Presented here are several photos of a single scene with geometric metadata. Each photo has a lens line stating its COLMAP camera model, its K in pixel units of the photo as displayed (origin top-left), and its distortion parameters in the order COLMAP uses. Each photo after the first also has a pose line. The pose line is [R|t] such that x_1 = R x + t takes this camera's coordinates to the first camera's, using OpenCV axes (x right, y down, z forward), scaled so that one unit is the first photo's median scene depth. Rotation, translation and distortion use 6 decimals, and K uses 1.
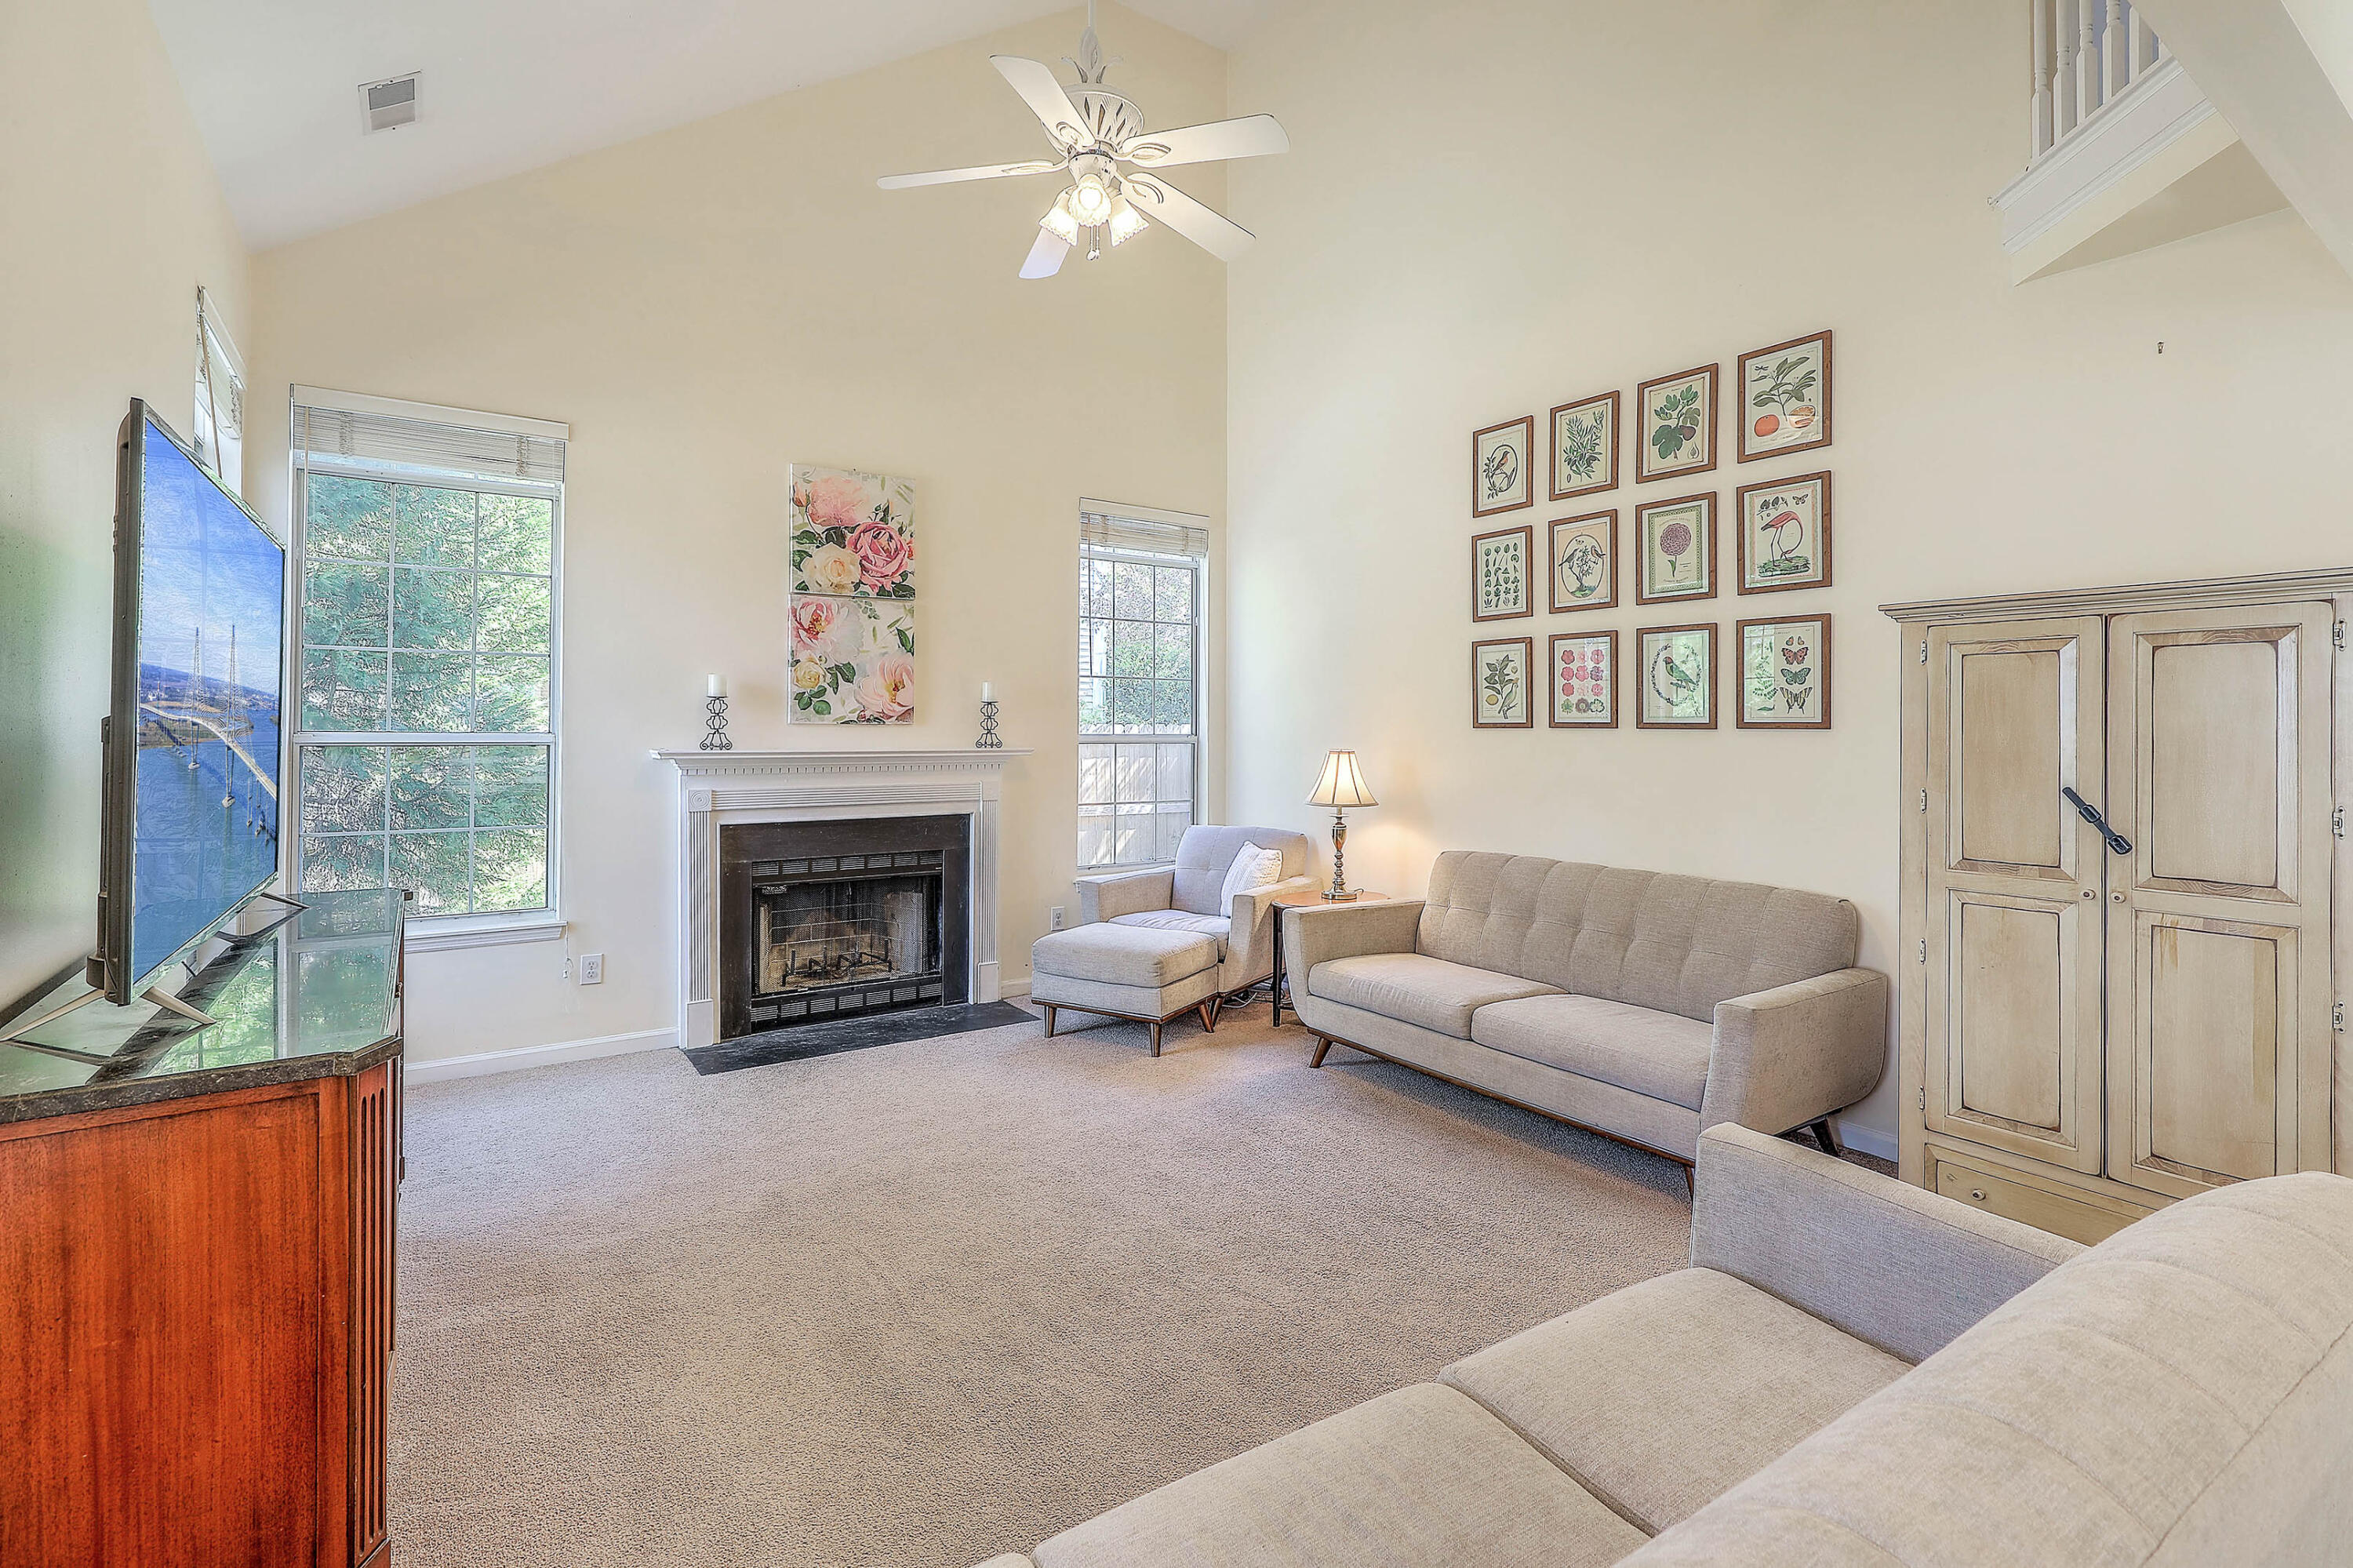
lens RADIAL K [[1093.7, 0, 1181.9], [0, 1093.7, 721.4], [0, 0, 1]] dist [-0.000865, -0.000284]
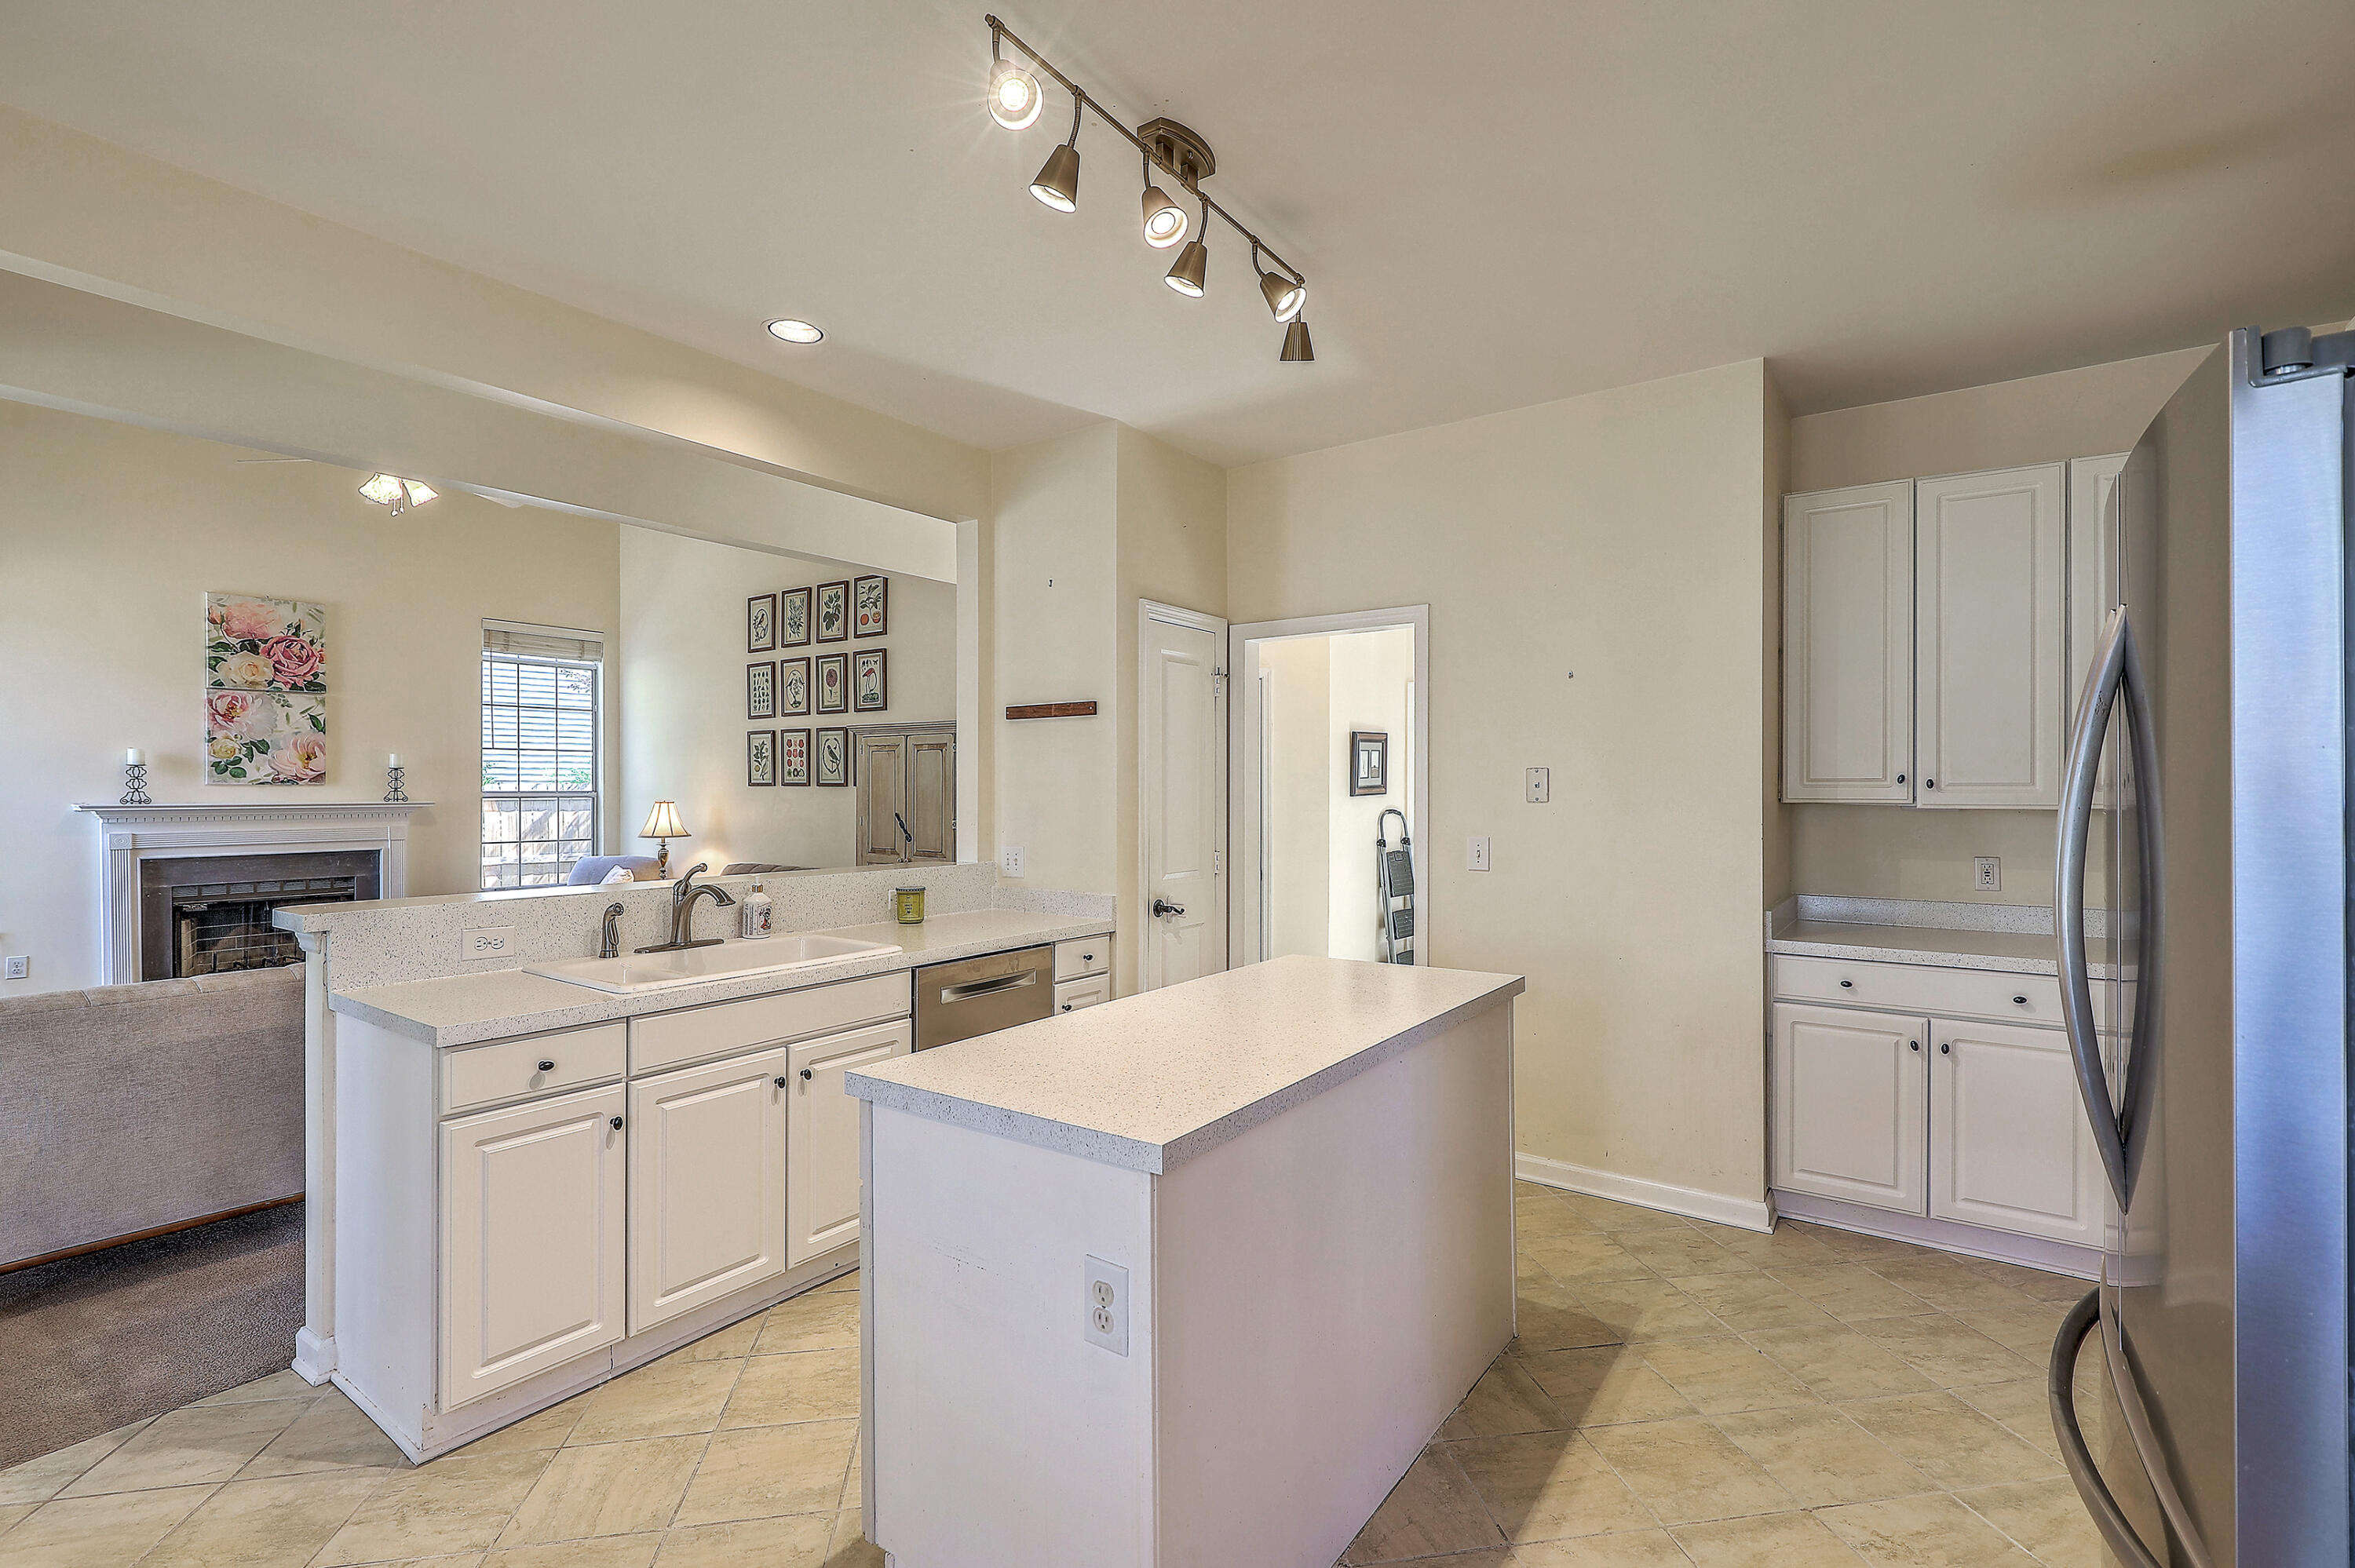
lens RADIAL K [[1048.5, 0, 1187.0], [0, 1048.5, 789.6], [0, 0, 1]] dist [-0.001340, 0.000033]
pose [[0.941154, -0.004168, 0.337951, 0.343719], [0.000369, 0.999936, 0.011305, -0.005793], [-0.337977, -0.010515, 0.941096, -0.628609]]
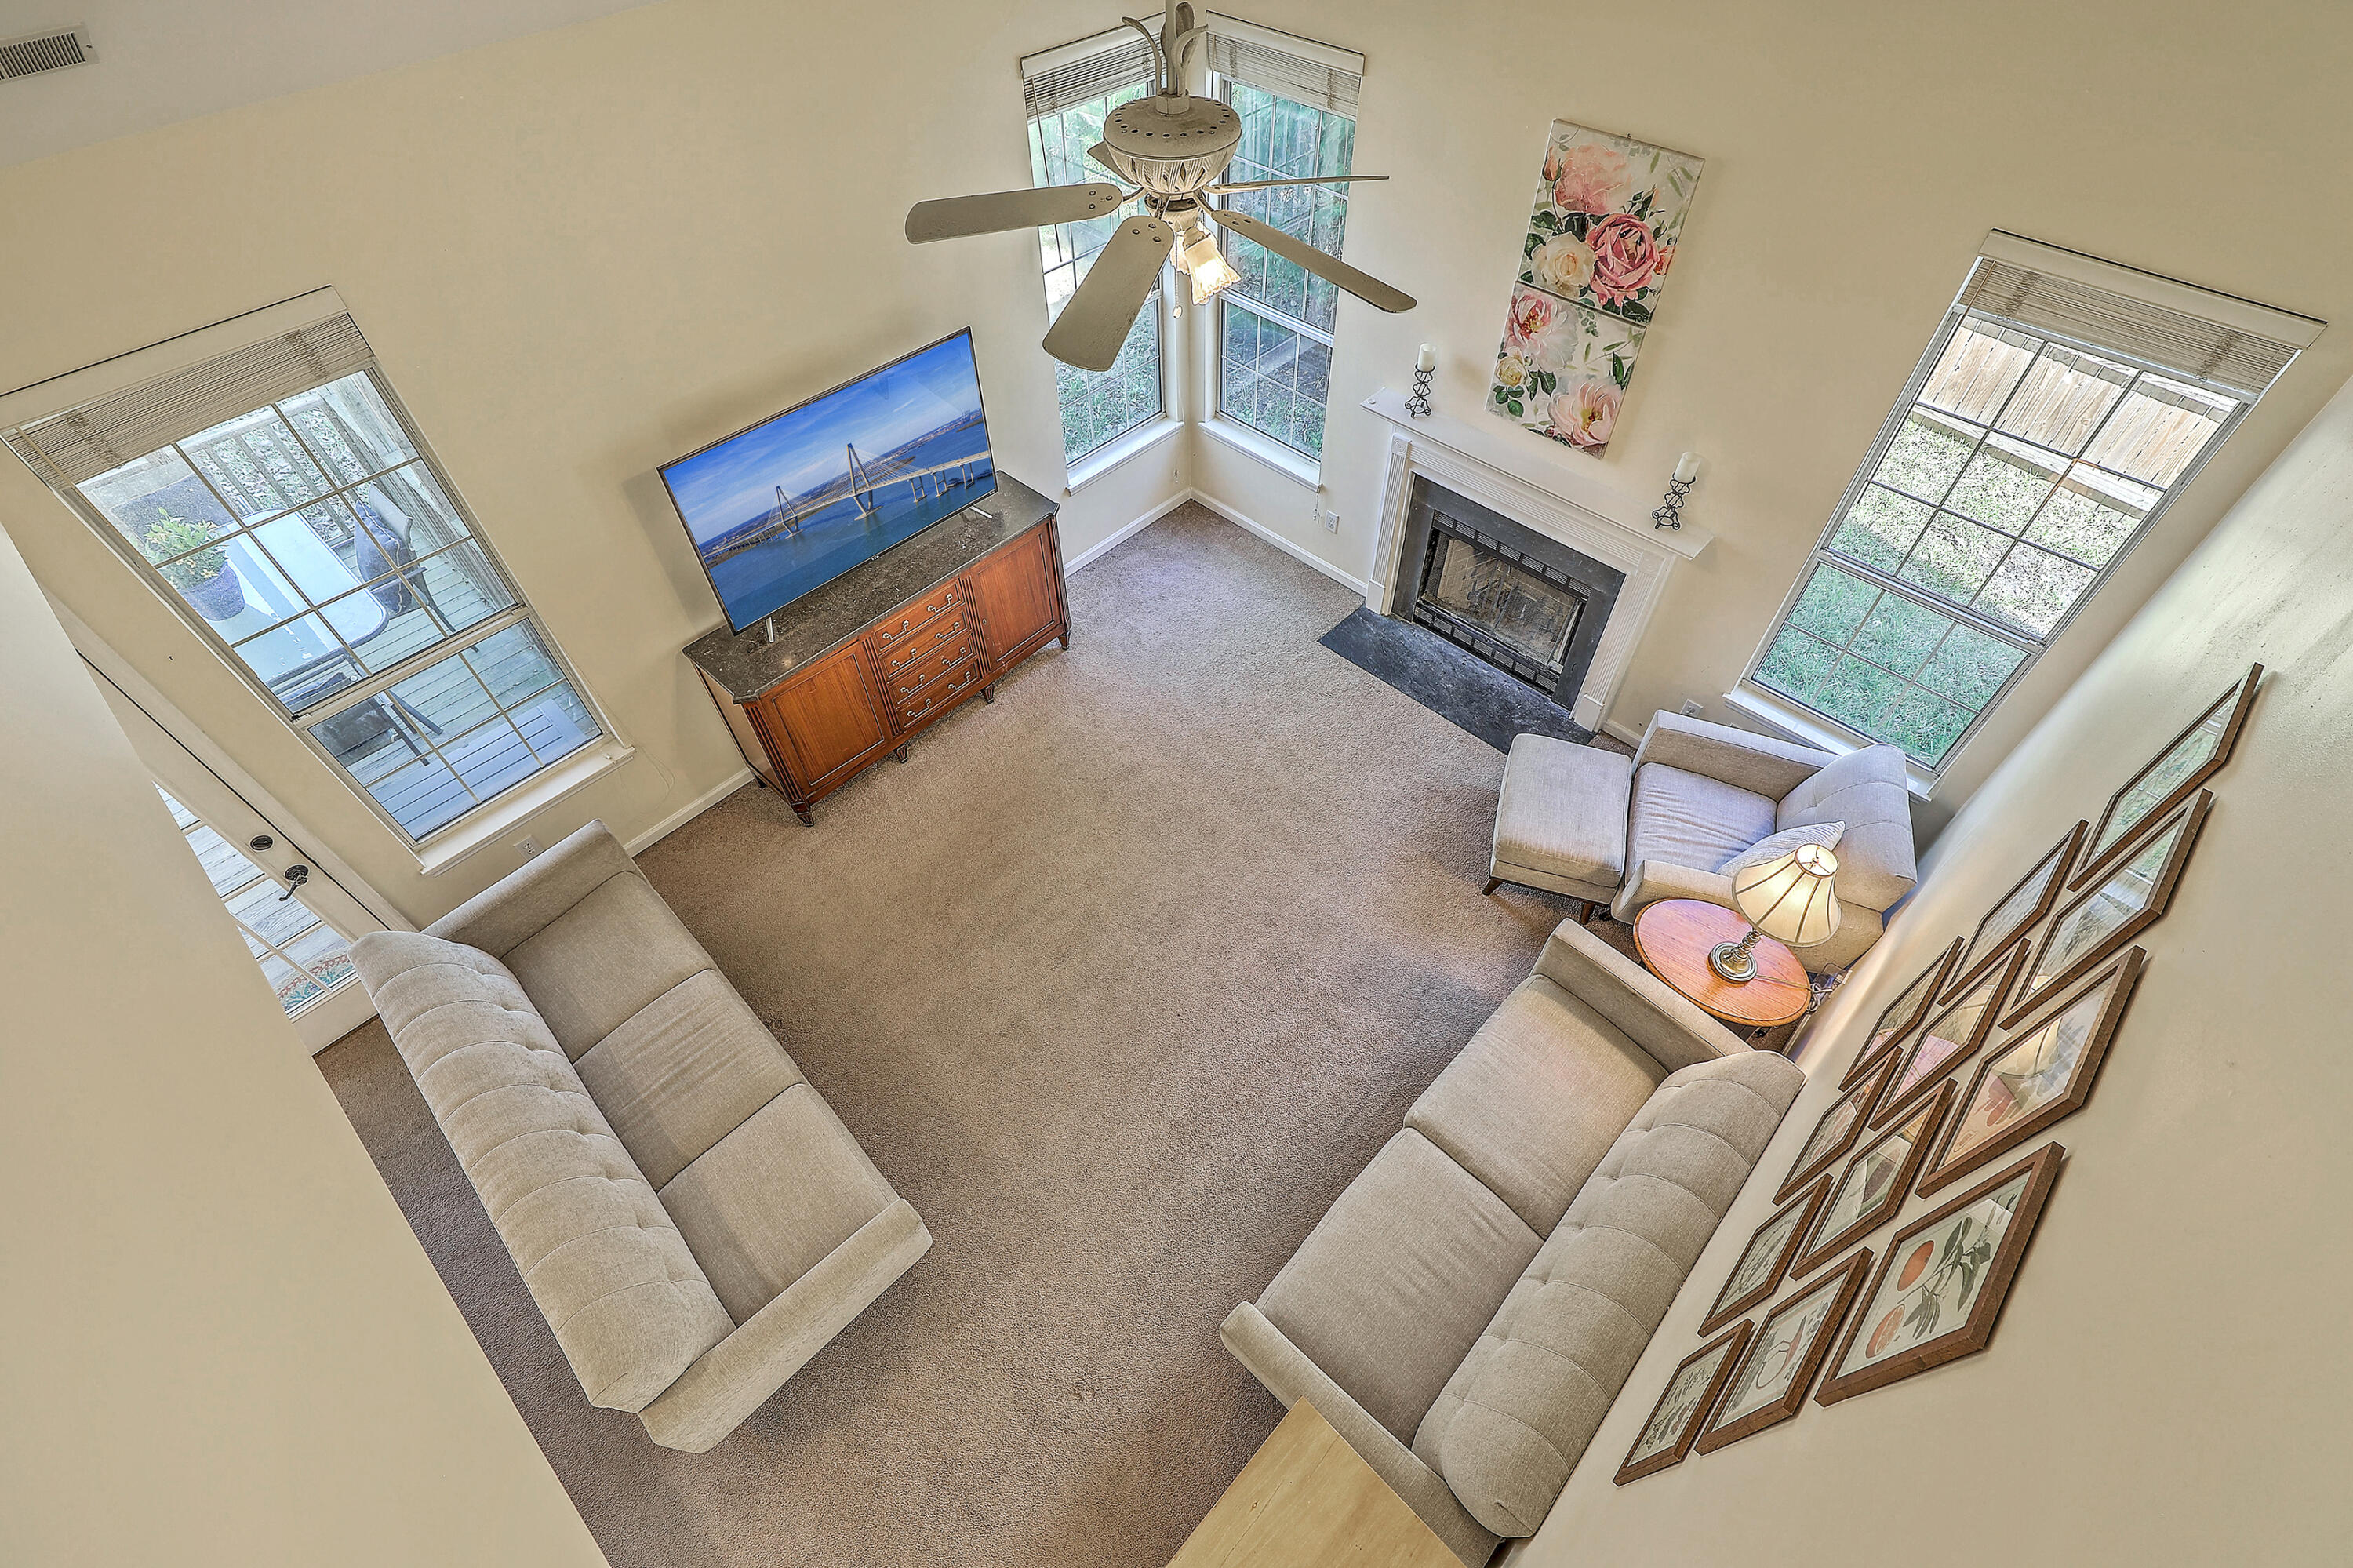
lens RADIAL K [[1047.8, 0, 1185.9], [0, 1047.8, 789.6], [0, 0, 1]] dist [-0.001340, 0.000033]
pose [[0.204100, 0.756677, -0.621114, 0.449255], [0.018072, 0.631450, 0.775206, -0.529765], [0.978783, -0.169445, 0.115204, 0.554409]]
